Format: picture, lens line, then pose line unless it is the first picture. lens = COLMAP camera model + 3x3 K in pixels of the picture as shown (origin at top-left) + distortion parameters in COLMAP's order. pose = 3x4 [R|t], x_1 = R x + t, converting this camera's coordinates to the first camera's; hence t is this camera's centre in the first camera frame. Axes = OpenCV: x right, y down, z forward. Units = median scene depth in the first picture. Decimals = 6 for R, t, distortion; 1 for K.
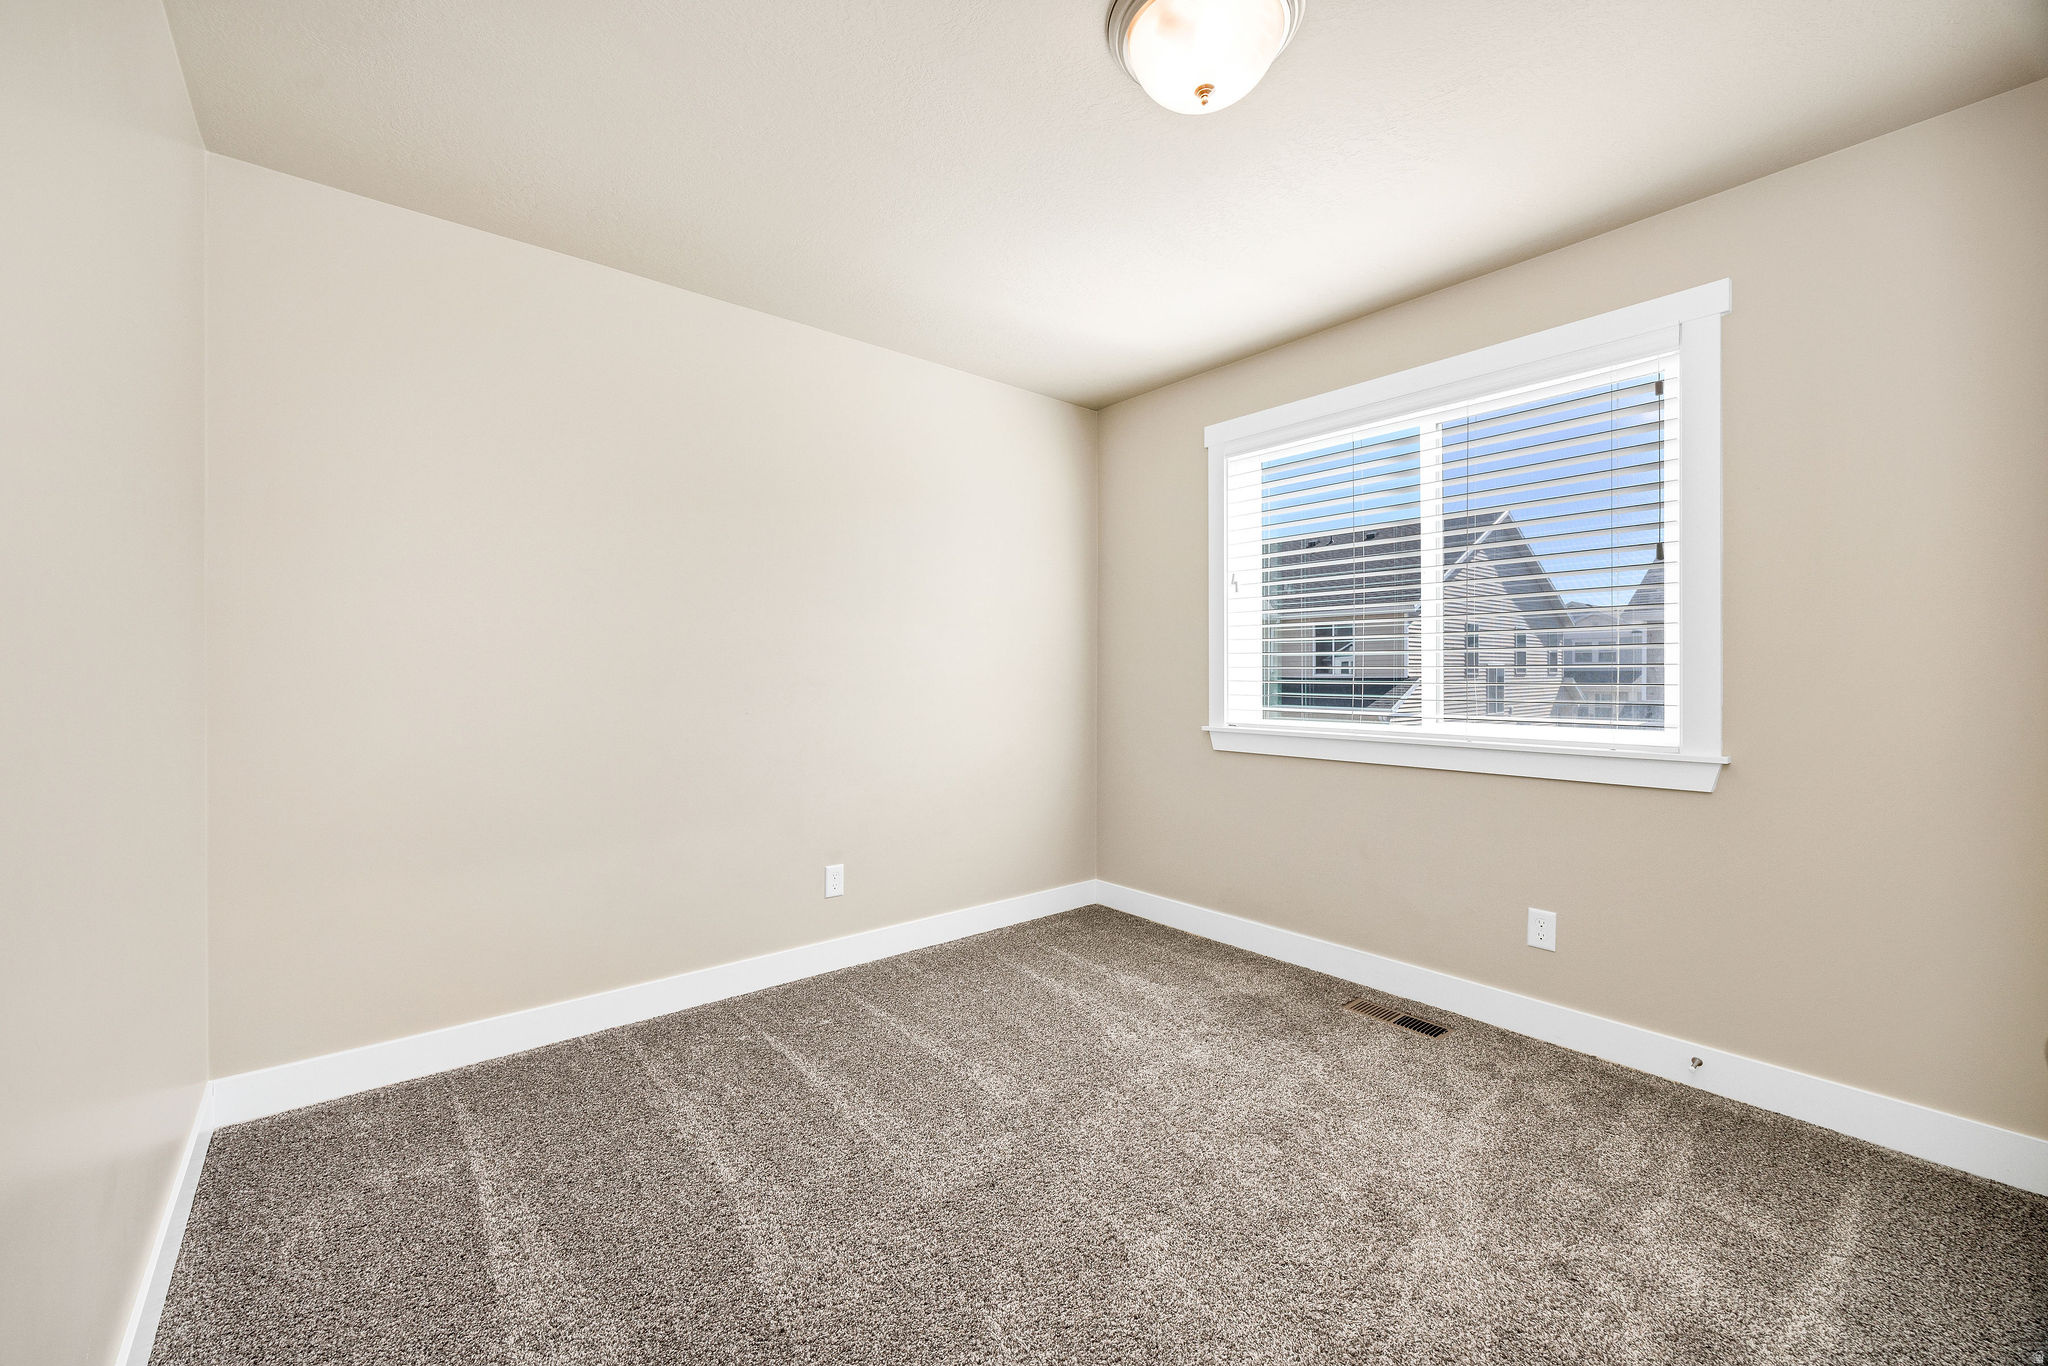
lens RADIAL K [[817.3, 0, 1024.0], [0, 817.3, 683.0], [0, 0, 1]] dist [0.008902, 0.000188]
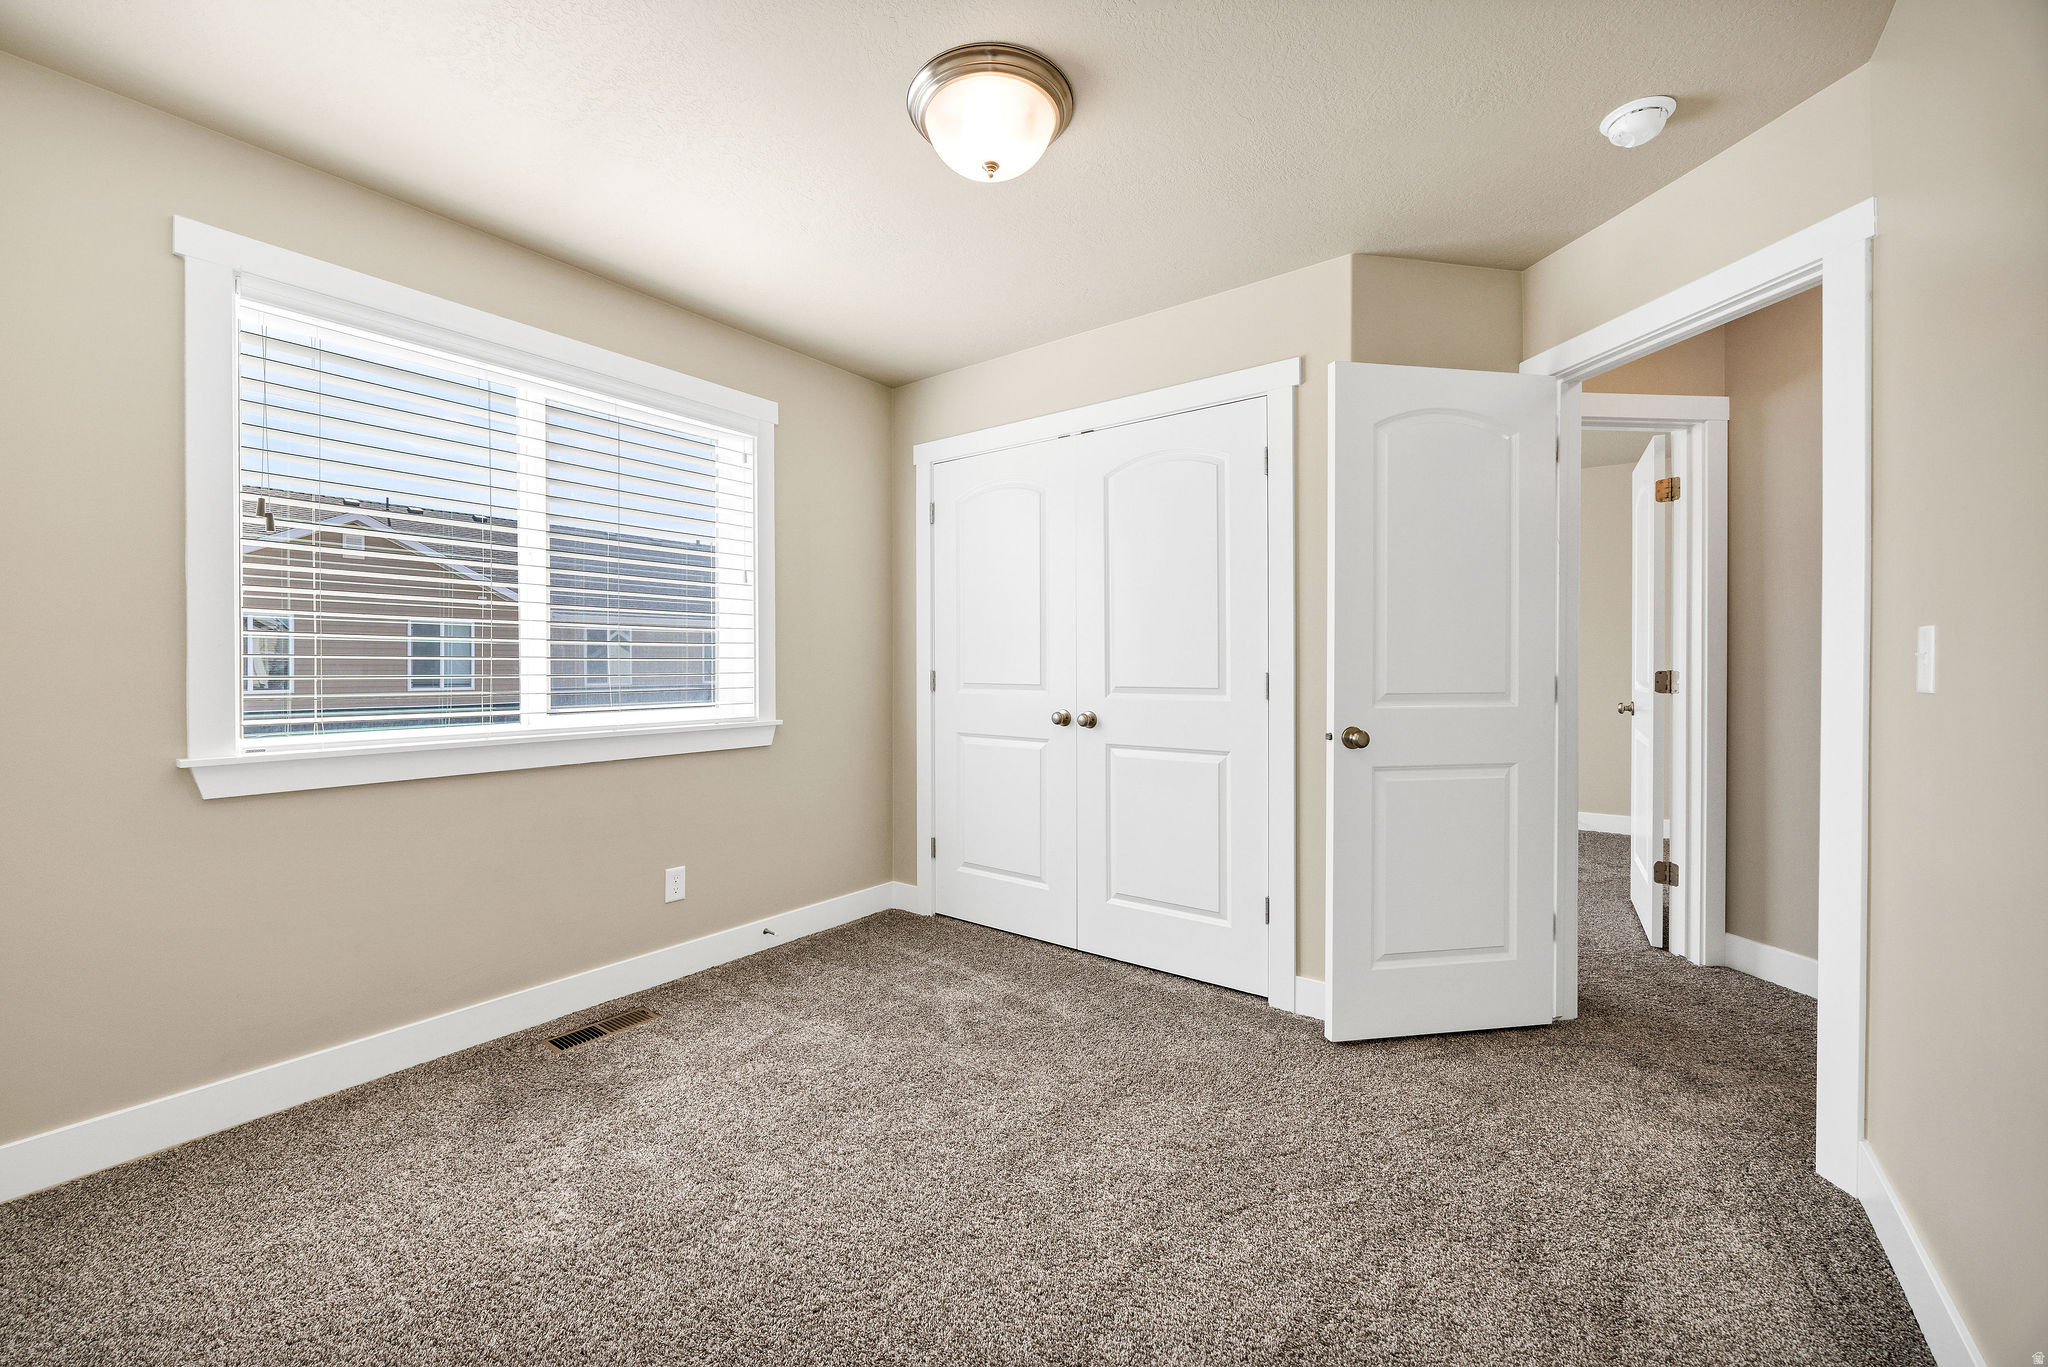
lens RADIAL K [[808.8, 0, 1026.0], [0, 808.8, 666.9], [0, 0, 1]] dist [0.000837, 0.000042]
pose [[-0.230354, -0.012382, 0.973028, -0.595997], [0.000156, 0.999919, 0.012761, -0.023876], [-0.973107, 0.003091, -0.230334, 0.774905]]
